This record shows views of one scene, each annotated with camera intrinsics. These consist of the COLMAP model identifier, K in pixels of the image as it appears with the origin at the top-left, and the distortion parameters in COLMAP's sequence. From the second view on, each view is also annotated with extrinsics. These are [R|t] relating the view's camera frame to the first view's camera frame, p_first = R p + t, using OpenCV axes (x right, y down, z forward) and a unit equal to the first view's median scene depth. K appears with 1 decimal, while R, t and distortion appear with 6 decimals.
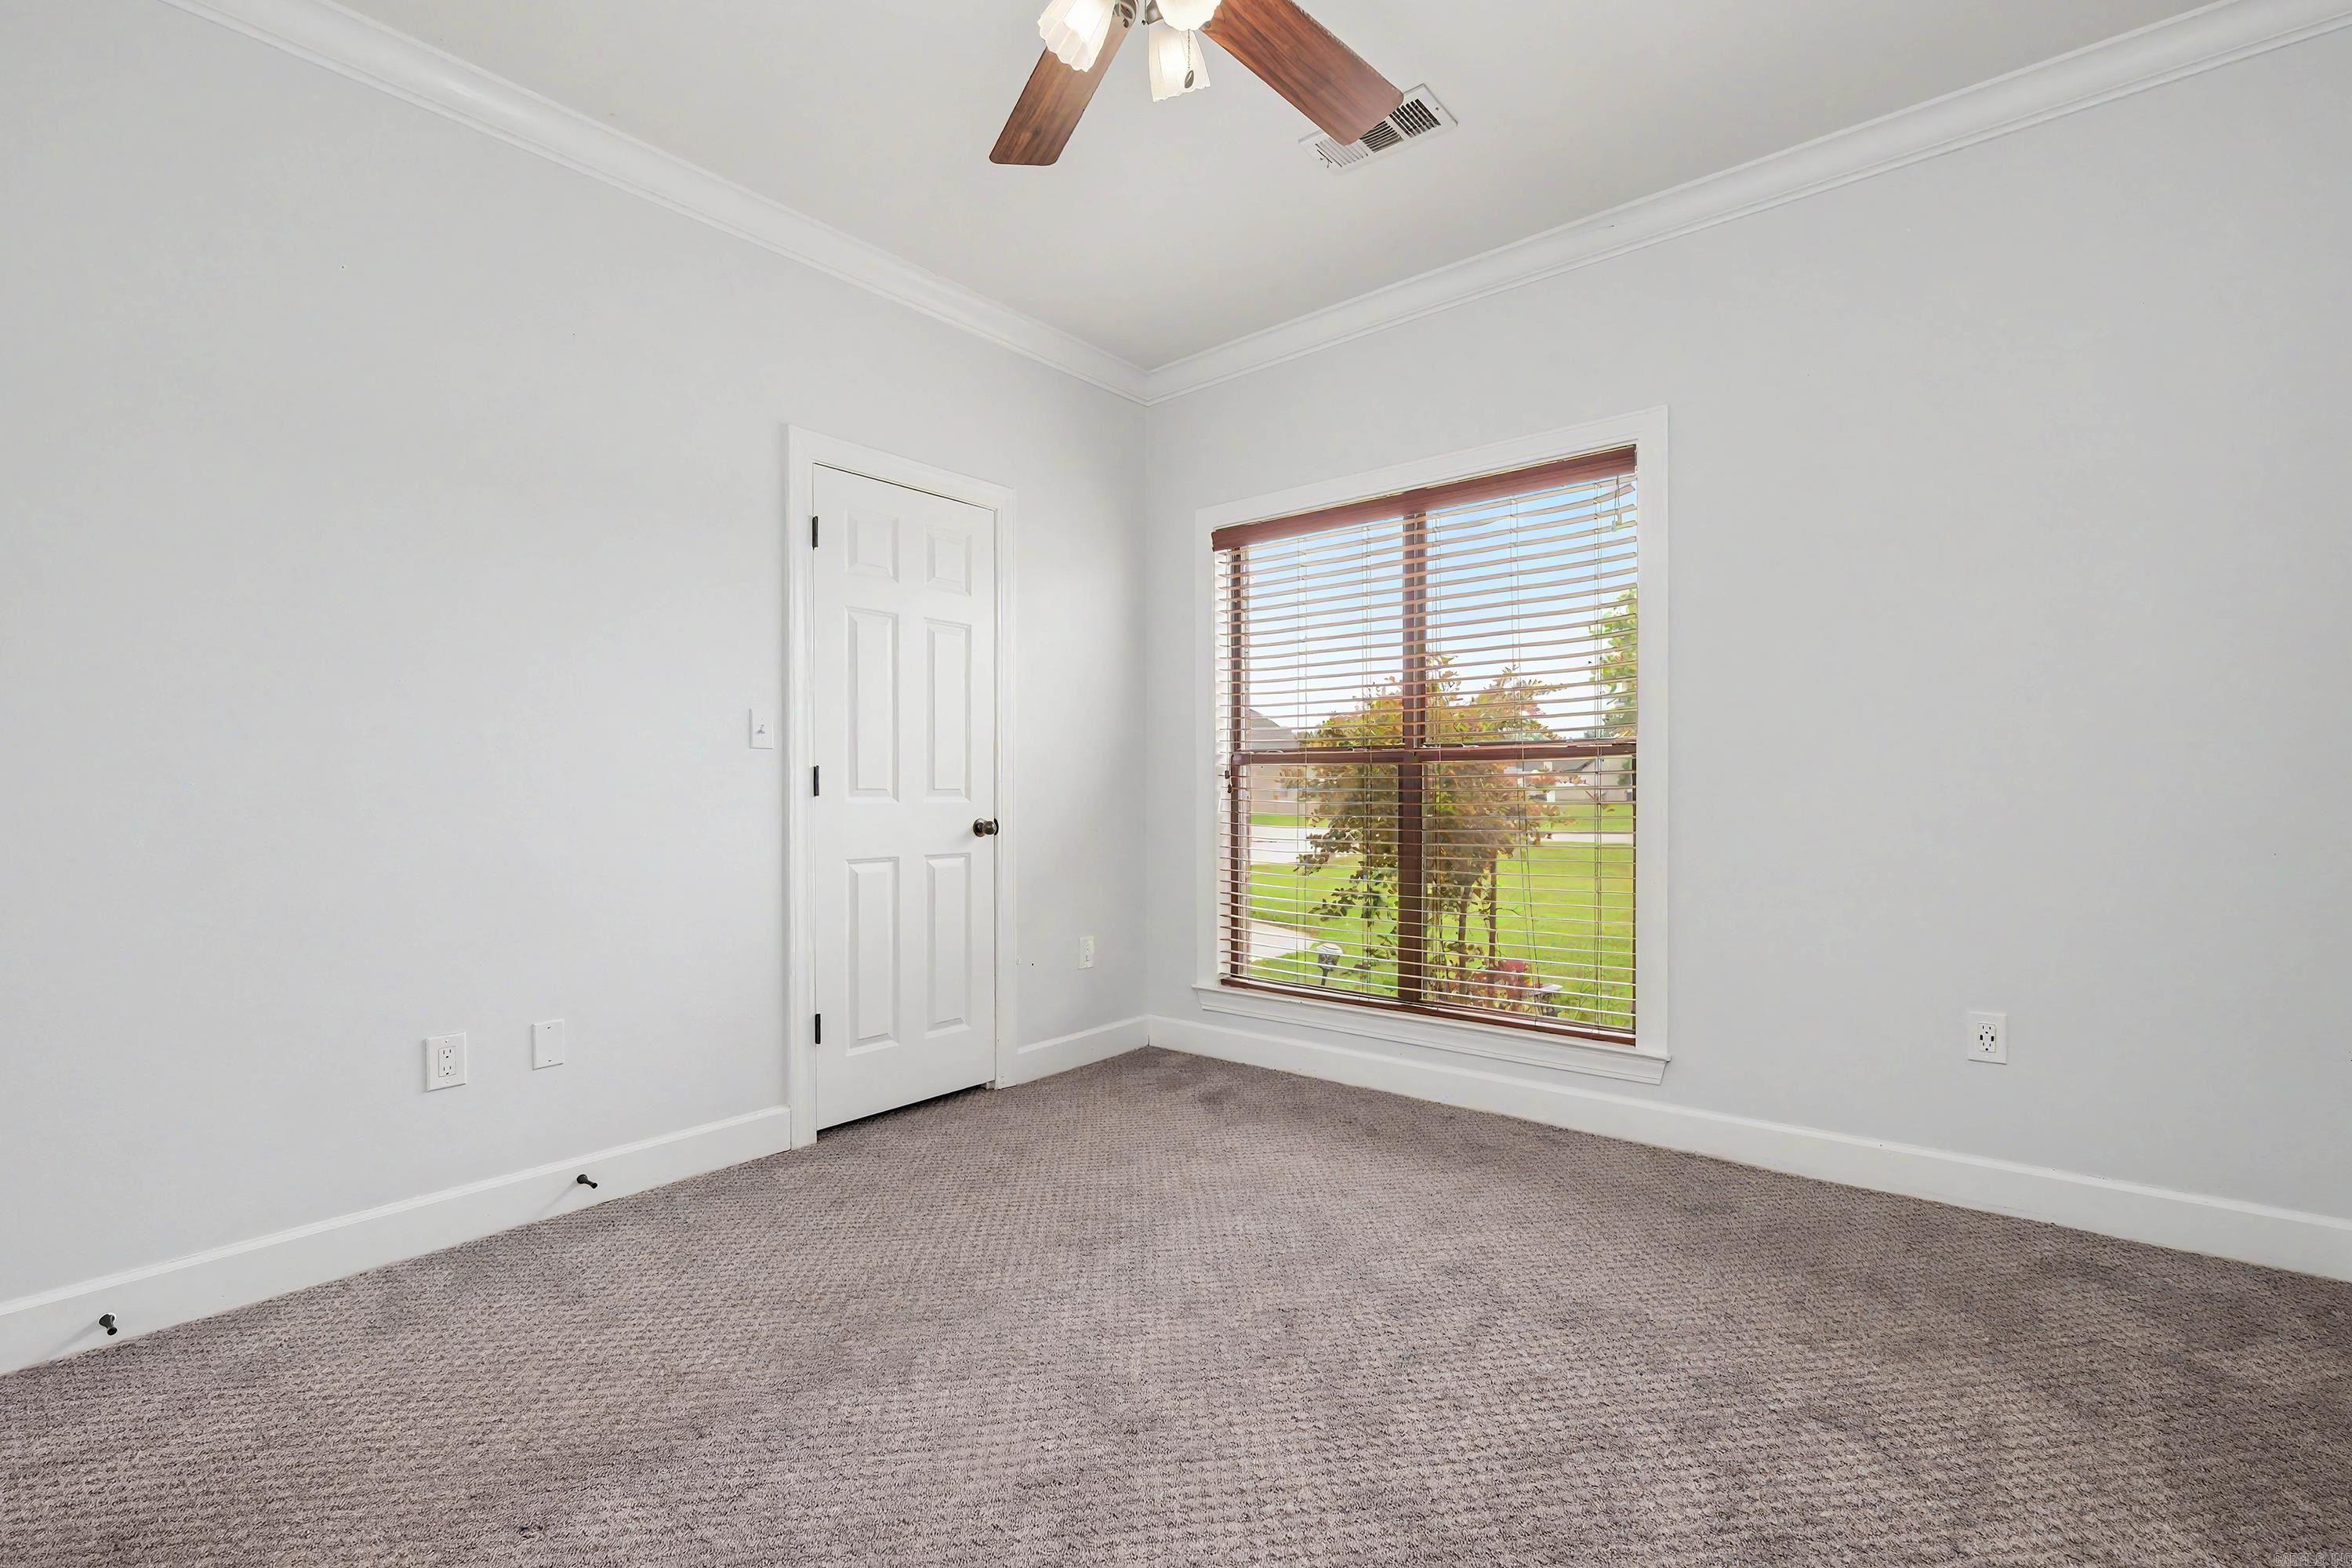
lens RADIAL K [[1040.1, 0, 1184.4], [0, 1040.1, 817.5], [0, 0, 1]] dist [-0.000394, -0.000089]
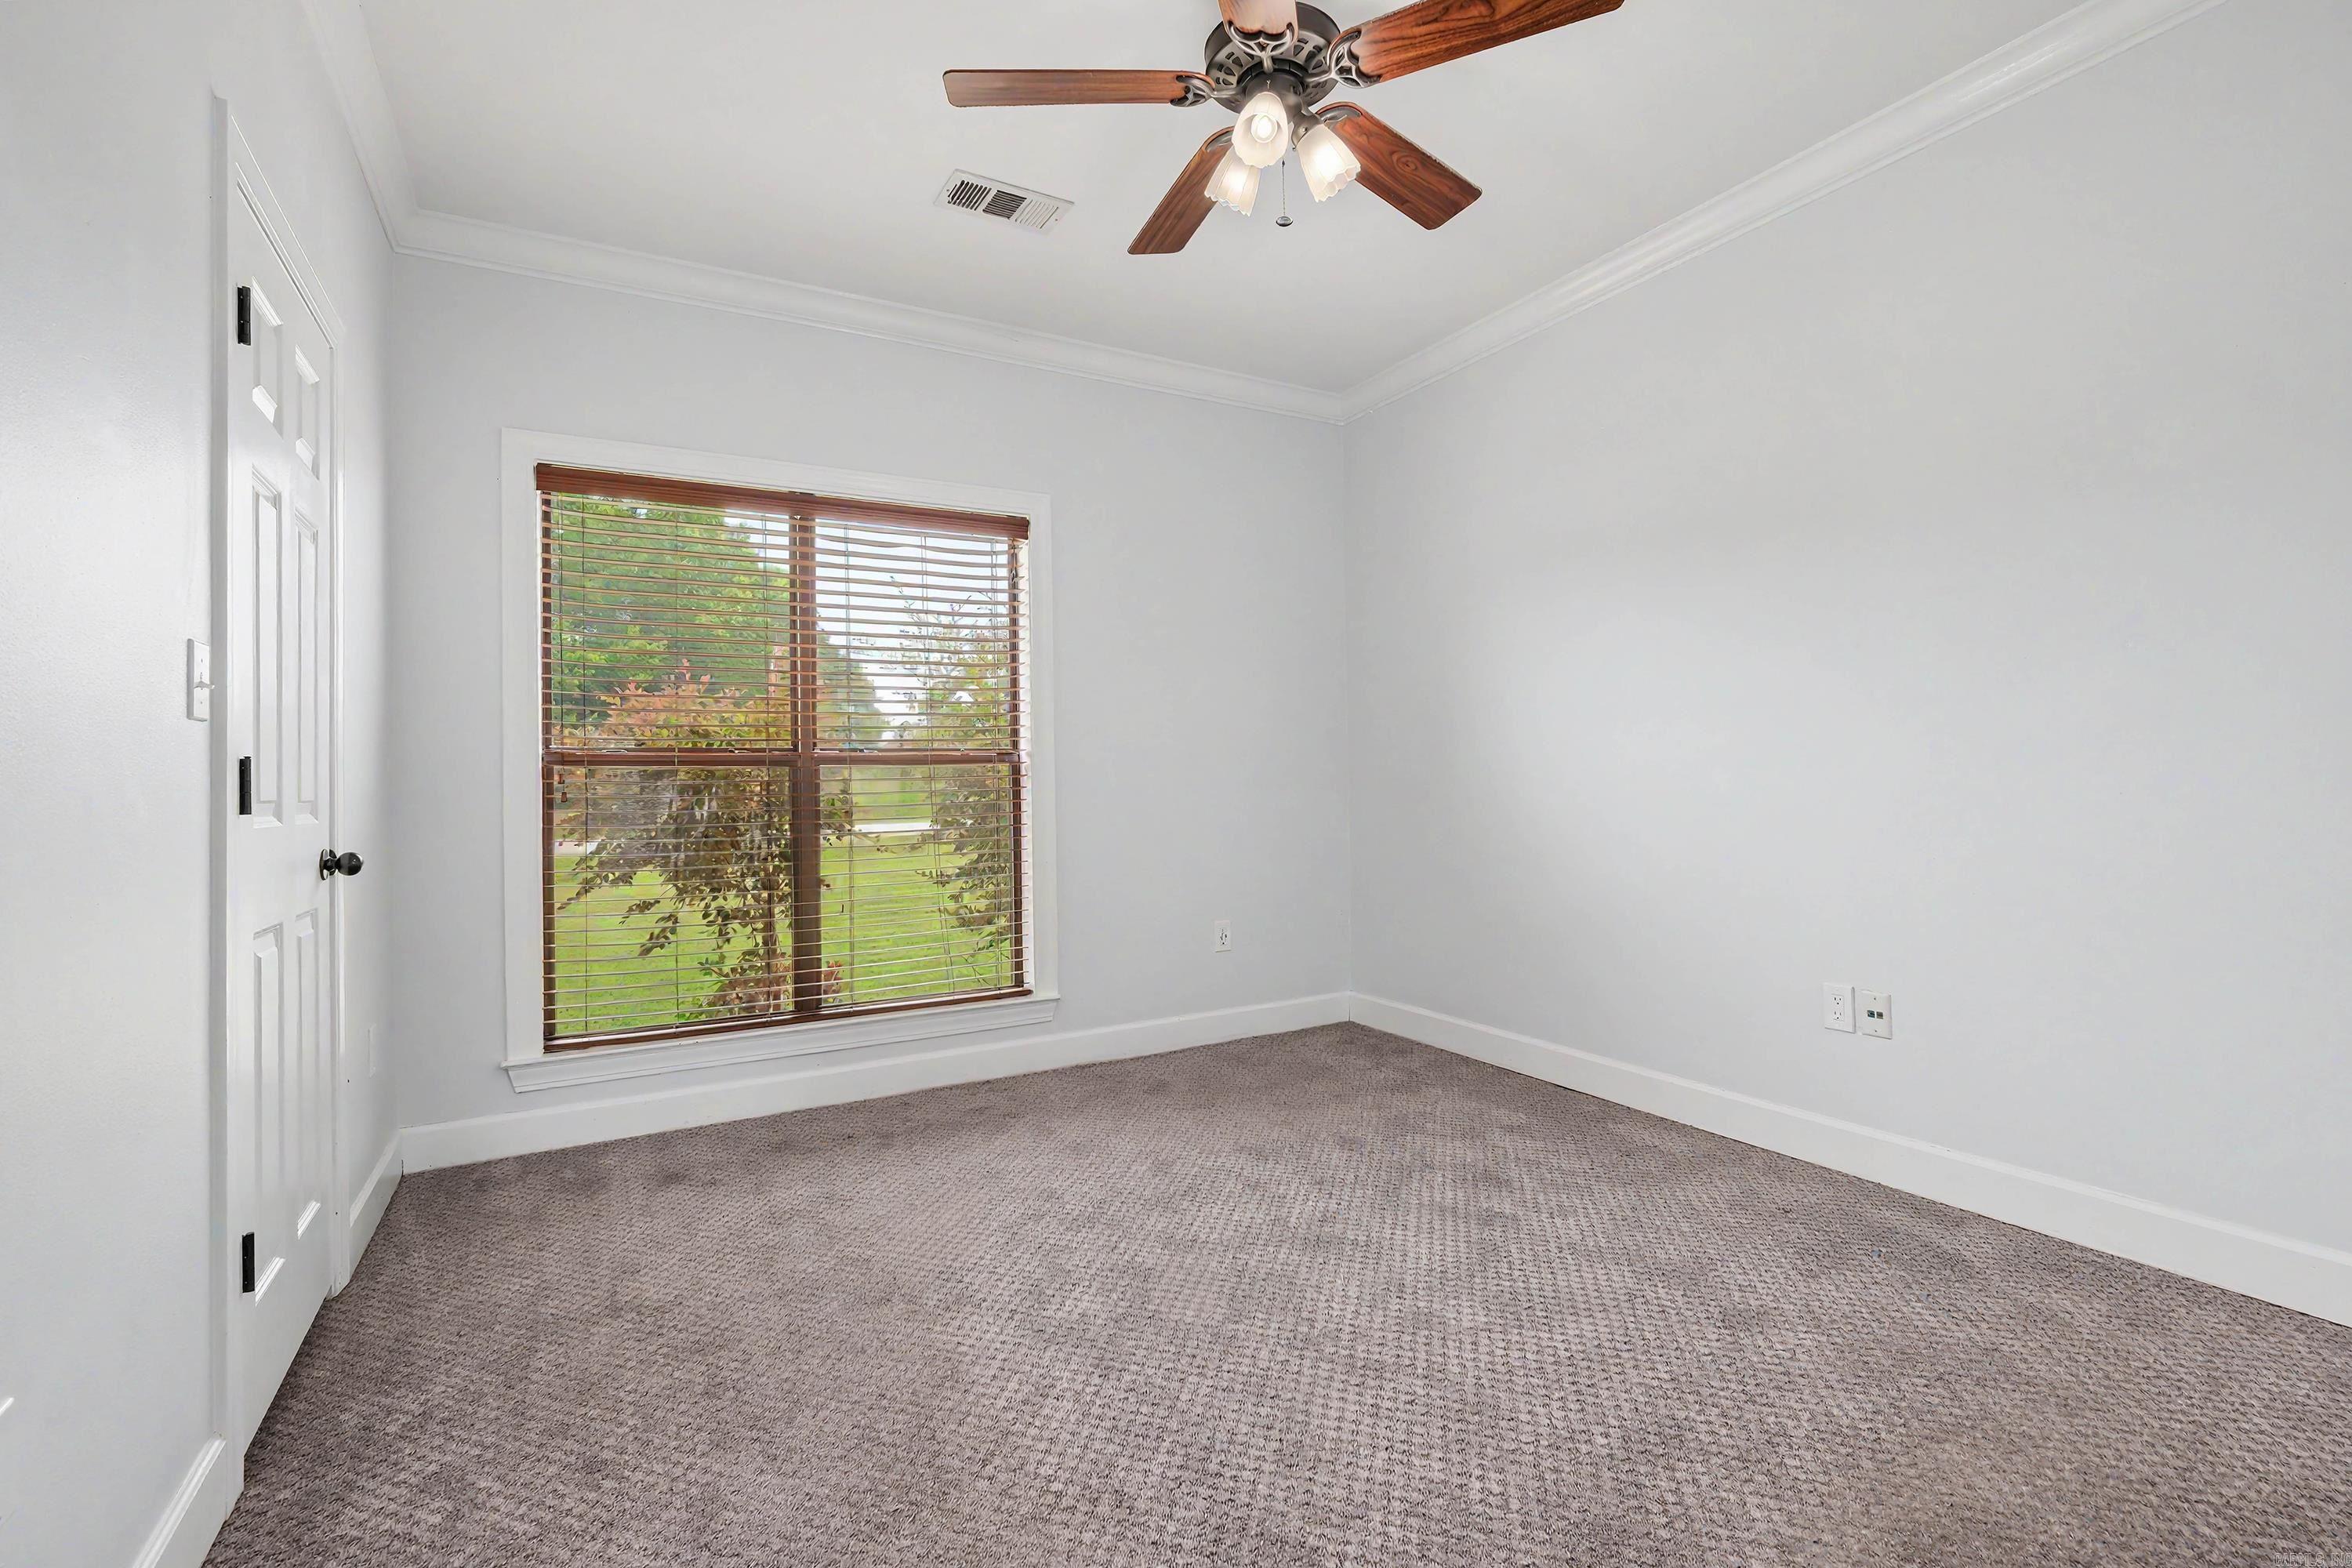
lens RADIAL K [[1038.0, 0, 1182.0], [0, 1038.0, 771.0], [0, 0, 1]] dist [-0.001744, -0.000164]
pose [[0.361782, 0.011313, 0.932194, -0.668332], [0.037458, 0.998942, -0.026661, -0.010327], [-0.931510, 0.044563, 0.360975, 0.367876]]
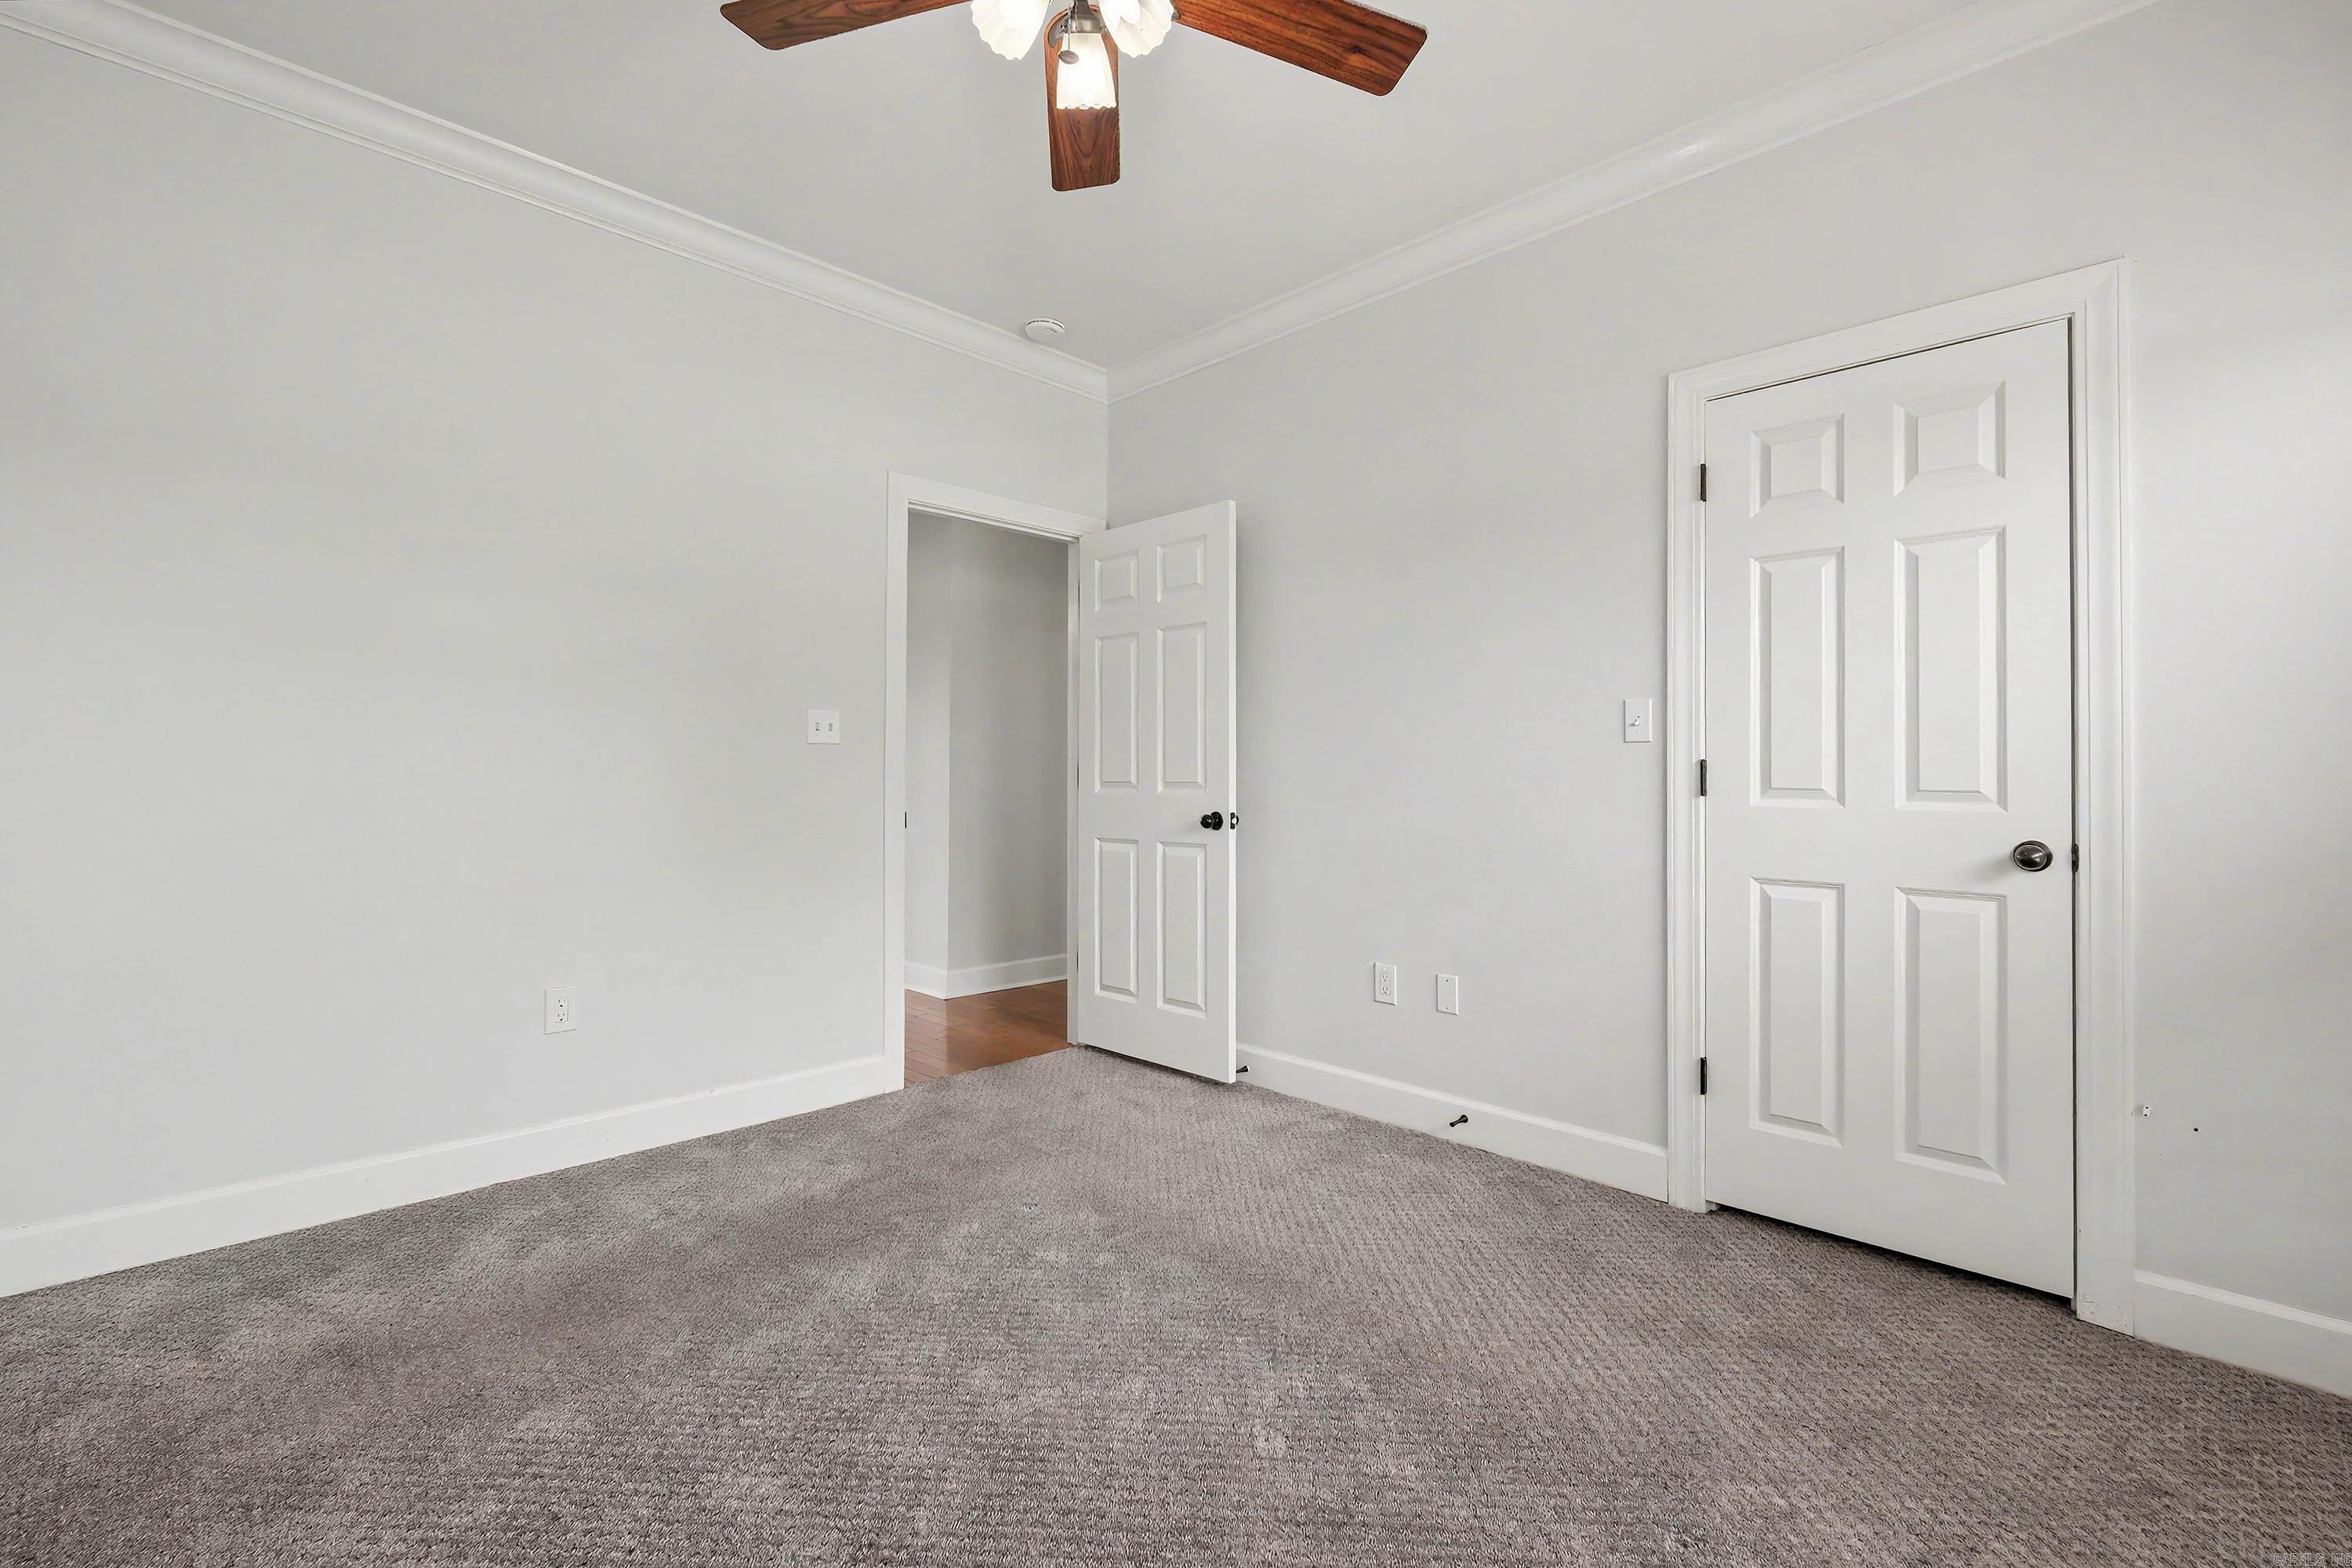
lens RADIAL K [[1038.0, 0, 1182.0], [0, 1038.0, 771.0], [0, 0, 1]] dist [-0.001744, -0.000164]
pose [[-0.090383, -0.007563, -0.995878, 0.515114], [-0.037435, 0.999290, -0.004191, -0.021409], [0.995203, 0.036901, -0.090602, 0.654785]]
